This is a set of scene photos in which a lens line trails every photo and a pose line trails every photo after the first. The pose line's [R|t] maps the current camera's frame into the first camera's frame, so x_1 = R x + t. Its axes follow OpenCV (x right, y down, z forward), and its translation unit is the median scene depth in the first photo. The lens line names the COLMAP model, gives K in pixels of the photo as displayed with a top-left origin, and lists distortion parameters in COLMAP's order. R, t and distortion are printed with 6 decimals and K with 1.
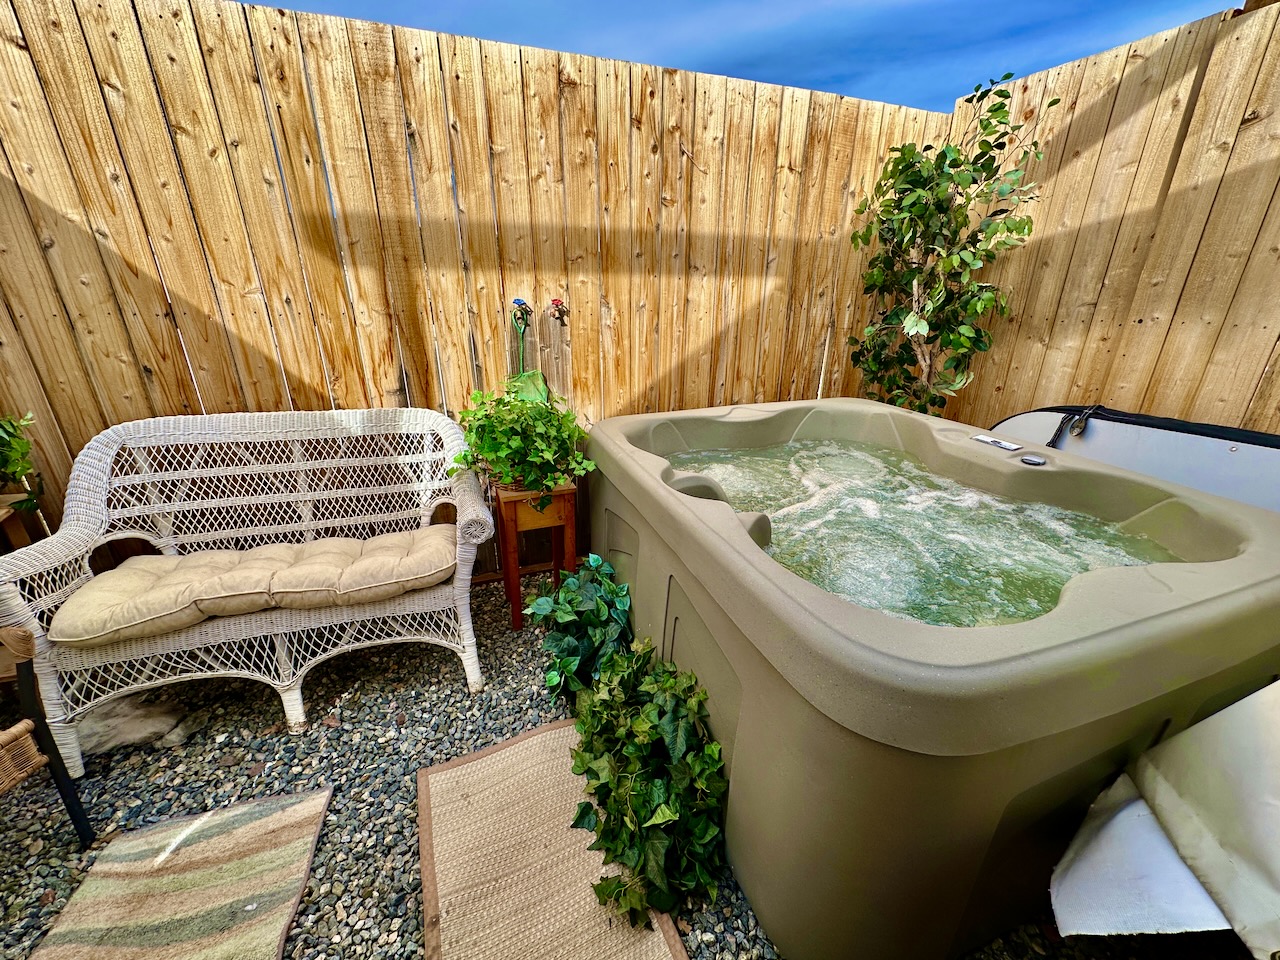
lens RADIAL K [[511.8, 0, 642.4], [0, 511.8, 477.1], [0, 0, 1]] dist [-0.001884, 0.000350]
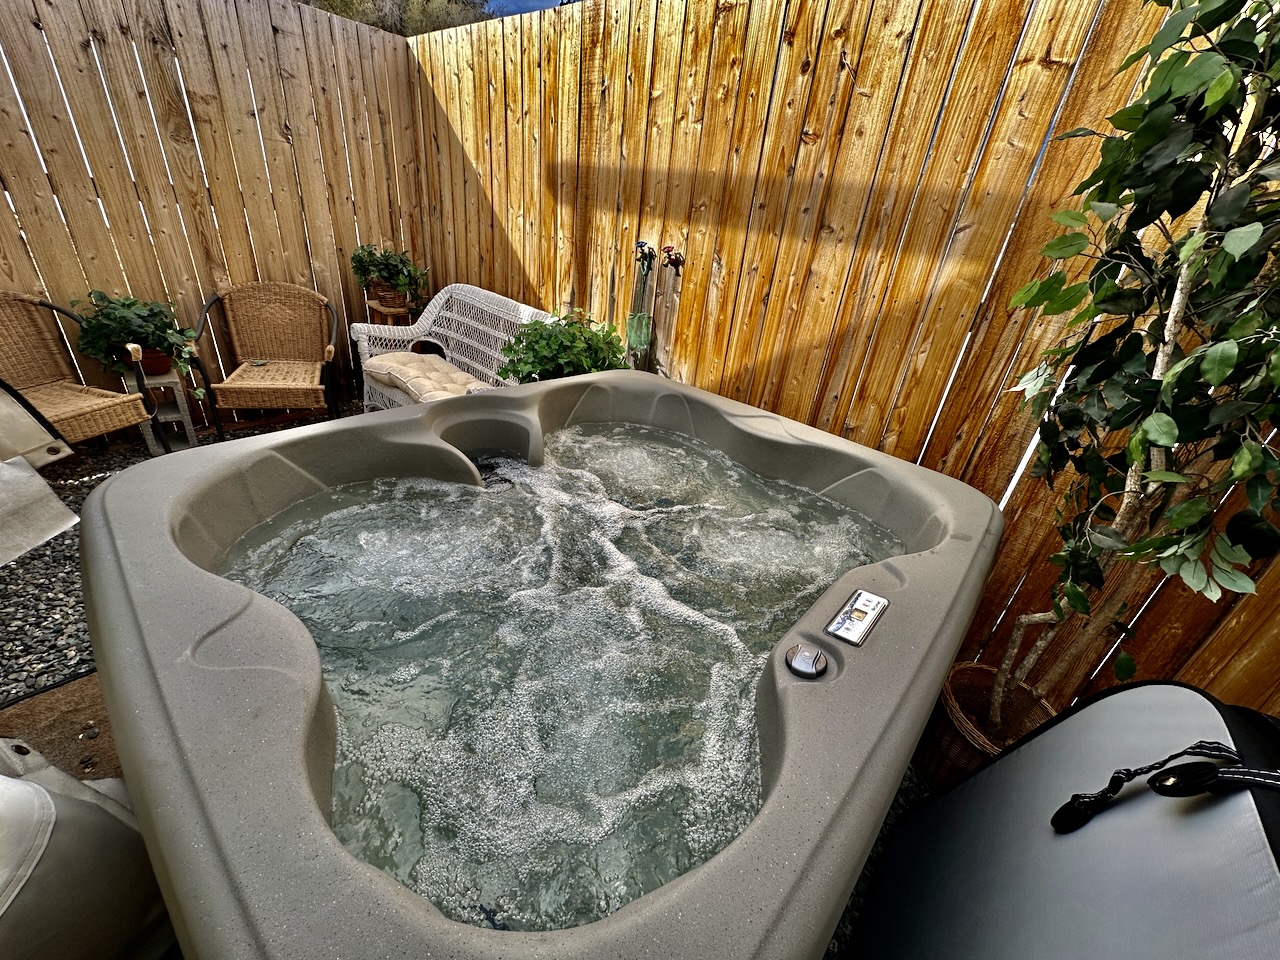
lens RADIAL K [[511.8, 0, 640.6], [0, 511.8, 482.8], [0, 0, 1]] dist [-0.001884, 0.000350]
pose [[0.463555, 0.452007, -0.762107, 0.771353], [-0.406911, 0.872636, 0.270057, -0.189866], [0.787109, 0.184923, 0.588441, 0.446207]]
